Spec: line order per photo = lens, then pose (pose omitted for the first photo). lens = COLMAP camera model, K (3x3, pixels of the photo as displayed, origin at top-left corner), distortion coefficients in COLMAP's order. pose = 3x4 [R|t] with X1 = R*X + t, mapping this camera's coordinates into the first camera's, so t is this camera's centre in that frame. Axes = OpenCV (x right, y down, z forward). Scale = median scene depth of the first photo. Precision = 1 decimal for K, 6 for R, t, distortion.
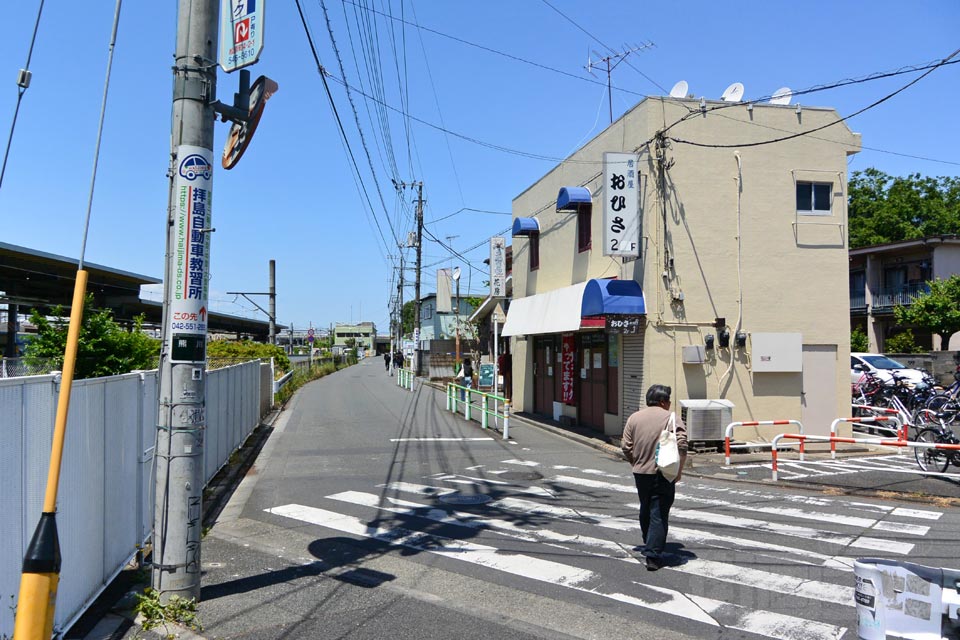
lens RADIAL K [[743.9, 0, 475.8], [0, 743.9, 329.4], [0, 0, 1]] dist [-0.003135, 0.002721]
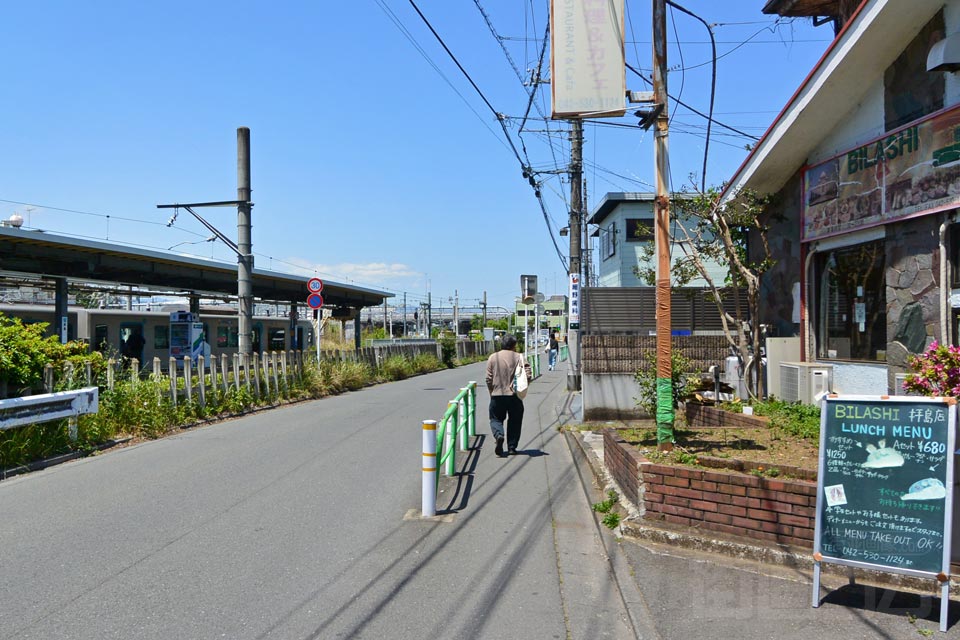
lens RADIAL K [[743.9, 0, 475.8], [0, 743.9, 329.4], [0, 0, 1]] dist [-0.003135, 0.002721]
pose [[0.956722, -0.009067, -0.290862, -0.011759], [0.015158, 0.999710, 0.018694, 0.021815], [0.290608, -0.022293, 0.956582, 0.612386]]
